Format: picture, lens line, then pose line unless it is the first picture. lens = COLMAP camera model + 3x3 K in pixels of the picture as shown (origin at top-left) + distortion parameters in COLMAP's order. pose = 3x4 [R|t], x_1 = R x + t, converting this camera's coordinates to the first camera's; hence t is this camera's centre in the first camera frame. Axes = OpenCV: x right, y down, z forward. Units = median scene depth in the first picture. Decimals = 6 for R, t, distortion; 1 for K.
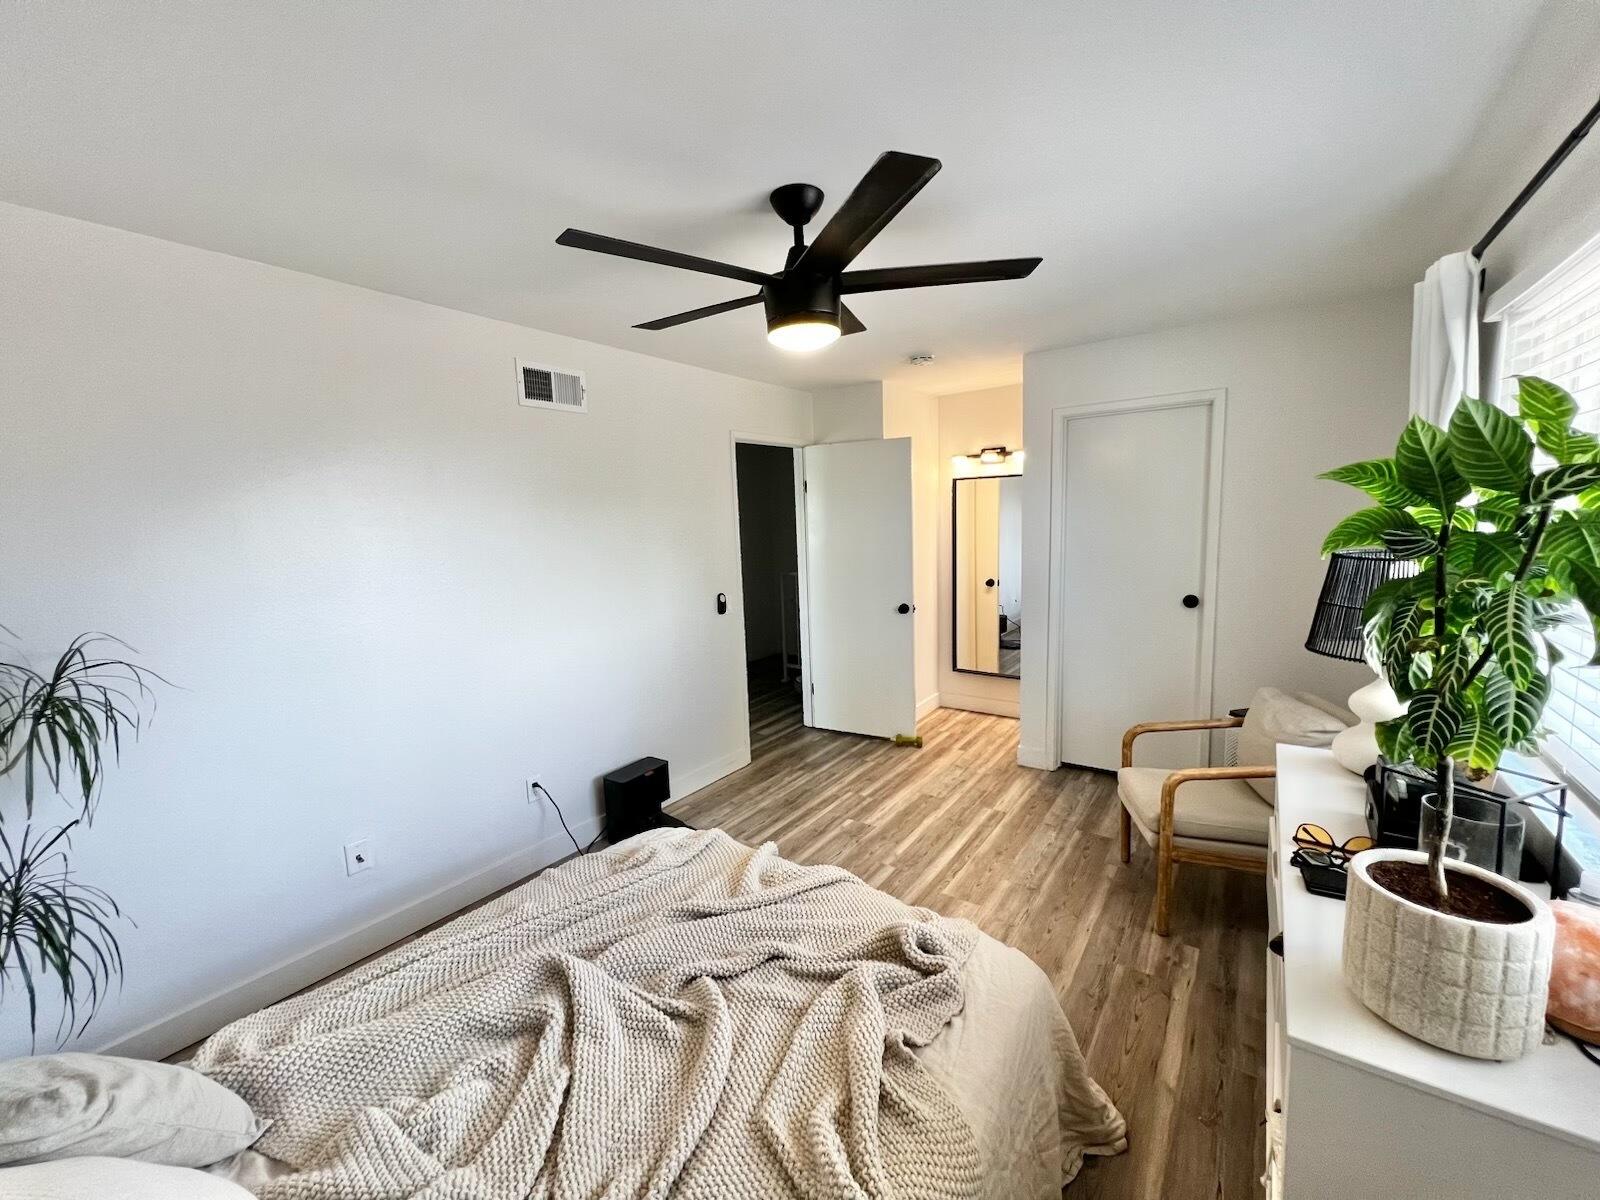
lens RADIAL K [[638.6, 0, 796.8], [0, 638.6, 598.4], [0, 0, 1]] dist [-0.002077, 0.000796]
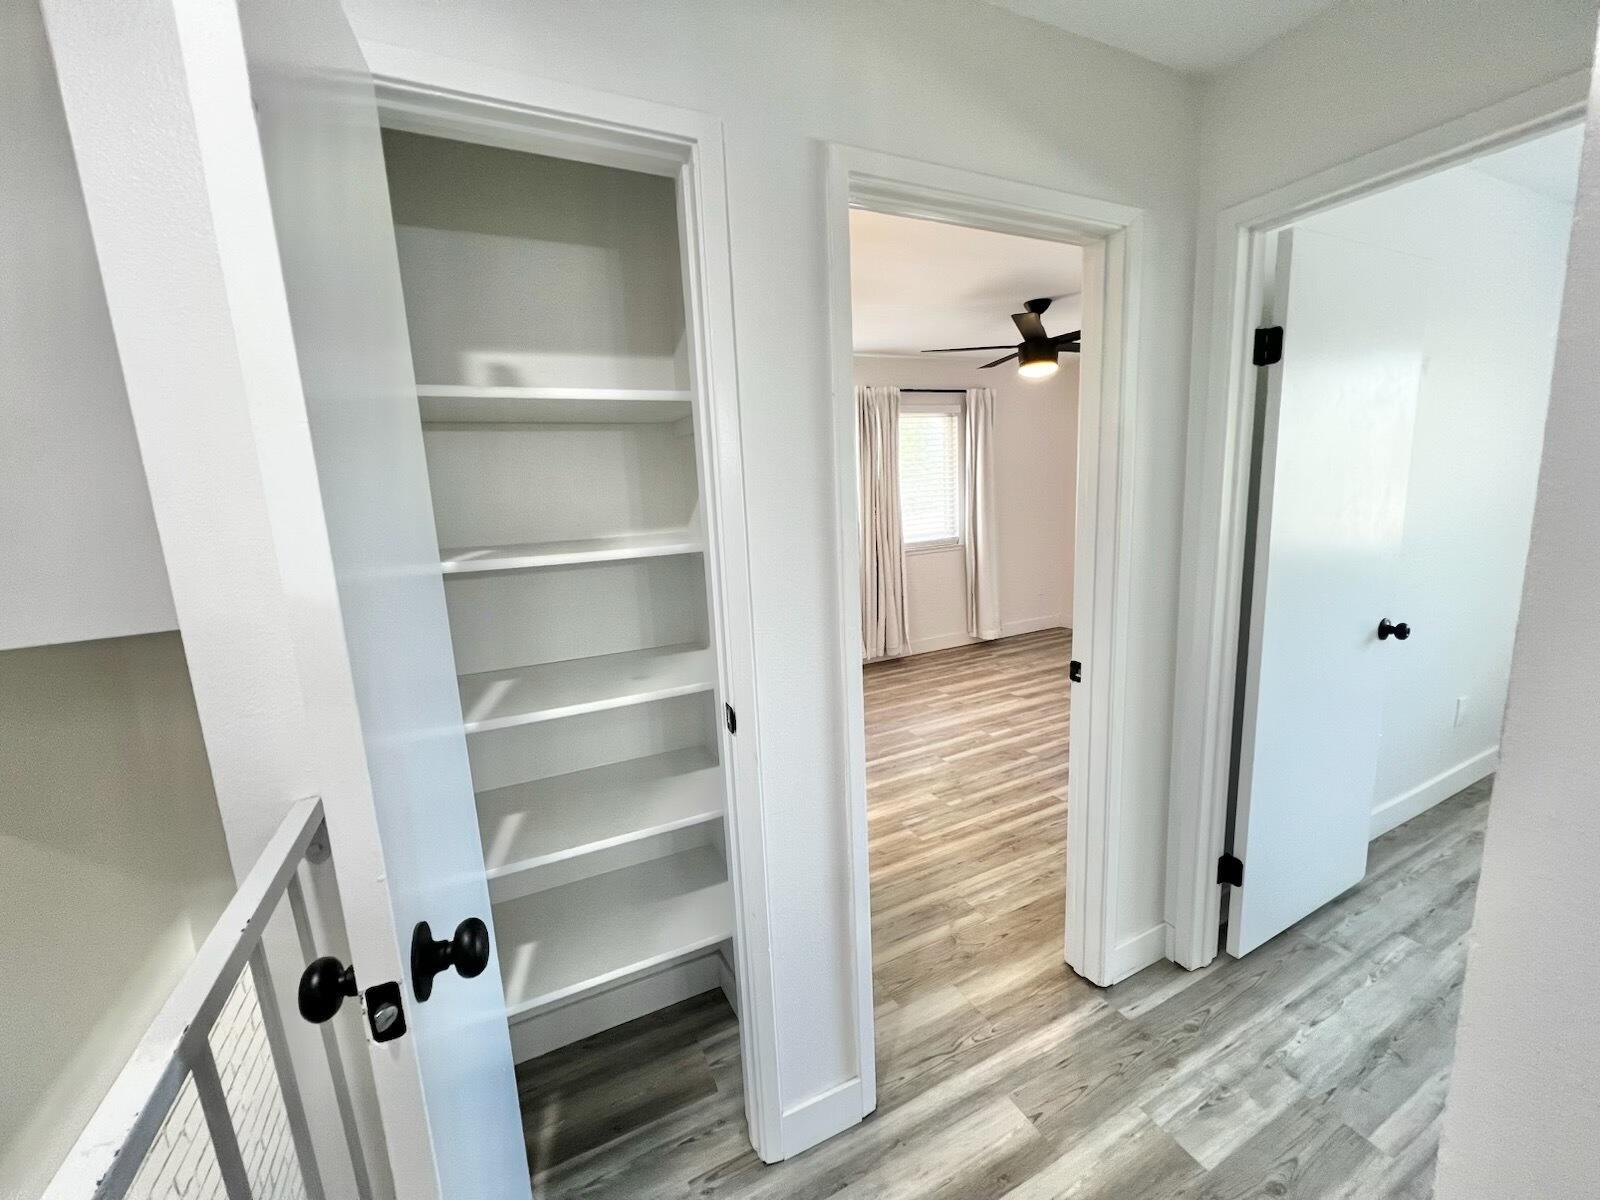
lens RADIAL K [[638.6, 0, 796.8], [0, 638.6, 598.4], [0, 0, 1]] dist [-0.002077, 0.000796]
pose [[-0.880947, -0.000470, 0.473214, -0.105463], [0.144404, 0.952035, 0.269772, -0.138443], [-0.450643, 0.305989, -0.838624, 1.242589]]
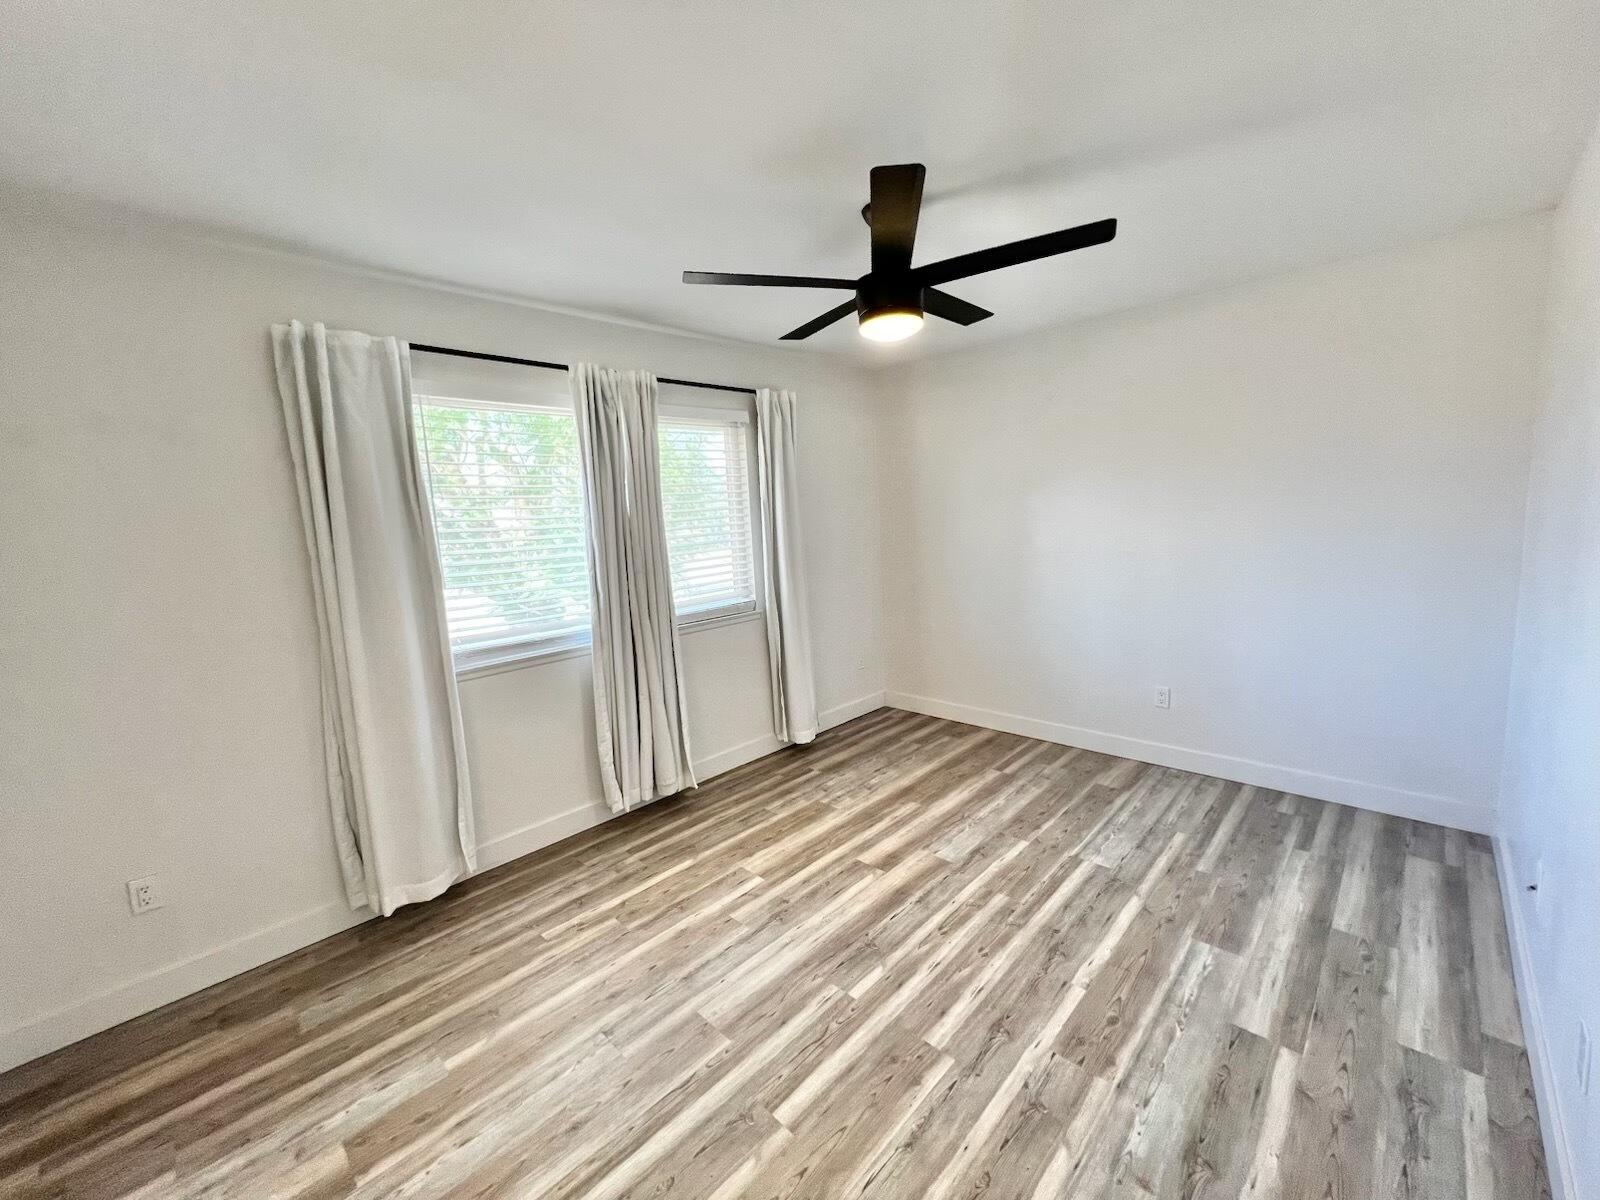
lens RADIAL K [[638.6, 0, 796.8], [0, 638.6, 598.4], [0, 0, 1]] dist [-0.002077, 0.000796]
pose [[-0.986327, 0.065982, 0.151015, 0.012384], [0.103847, 0.960374, 0.258644, -0.093834], [-0.127965, 0.270790, -0.954095, 0.859449]]
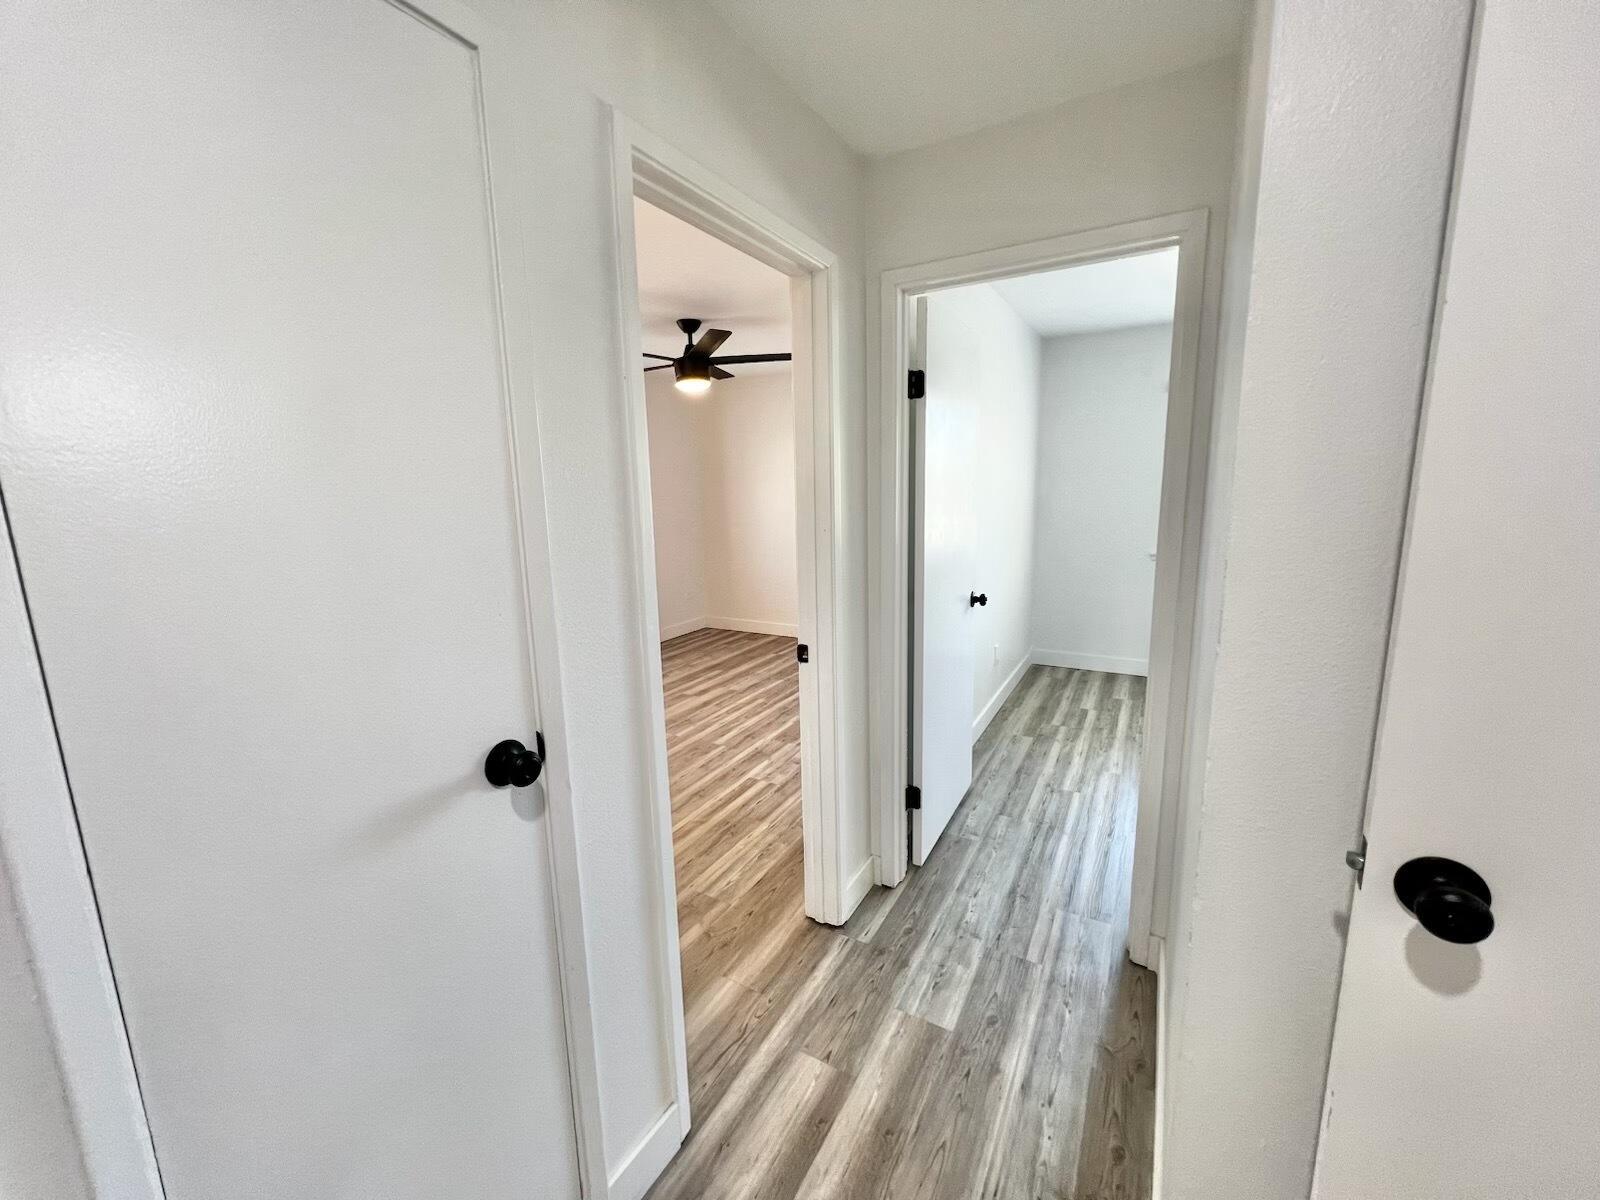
lens RADIAL K [[638.6, 0, 796.8], [0, 638.6, 598.4], [0, 0, 1]] dist [-0.002077, 0.000796]
pose [[-0.992204, 0.078599, -0.096711, -0.028701], [0.045275, 0.950351, 0.307870, -0.137341], [0.116108, 0.301091, -0.946500, 1.255320]]
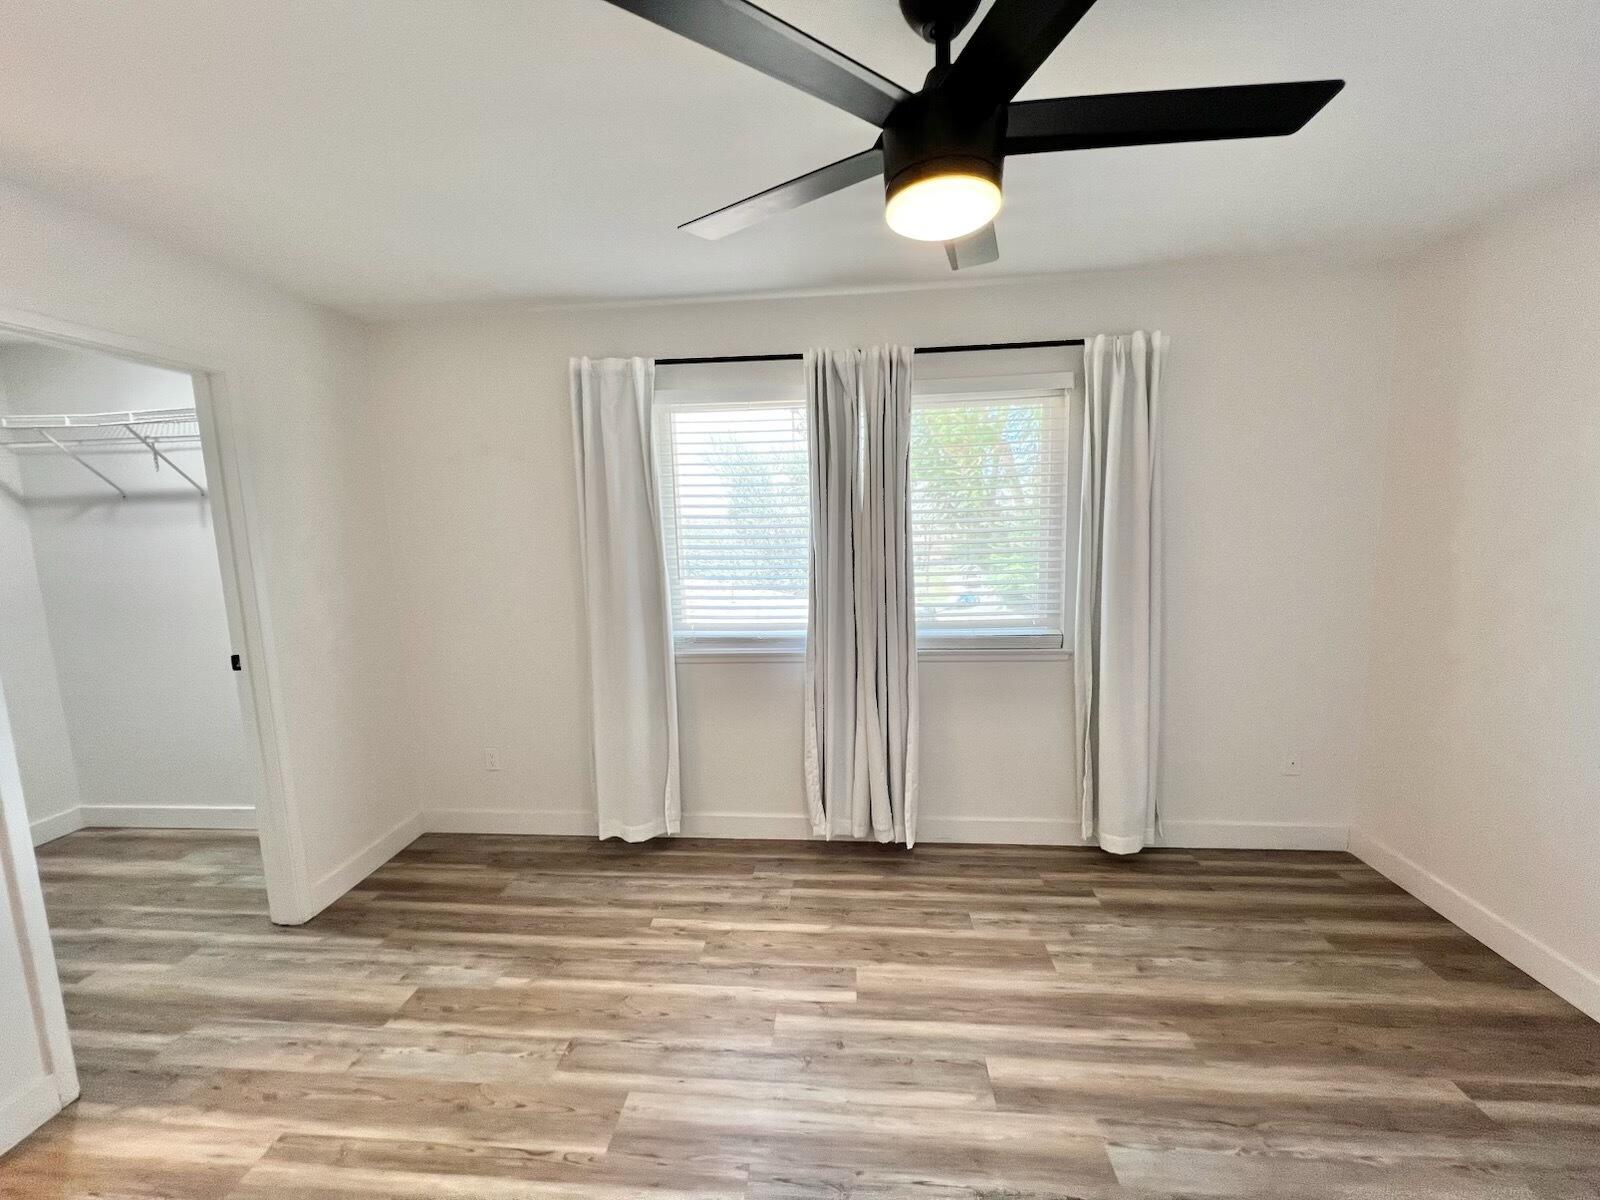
lens RADIAL K [[636.9, 0, 796.6], [0, 636.9, 598.6], [0, 0, 1]] dist [-0.002660, 0.000033]
pose [[-0.515653, -0.060953, 0.854627, -0.185398], [0.158382, 0.973495, 0.164993, -0.055274], [-0.842032, 0.220436, -0.492332, 0.582361]]
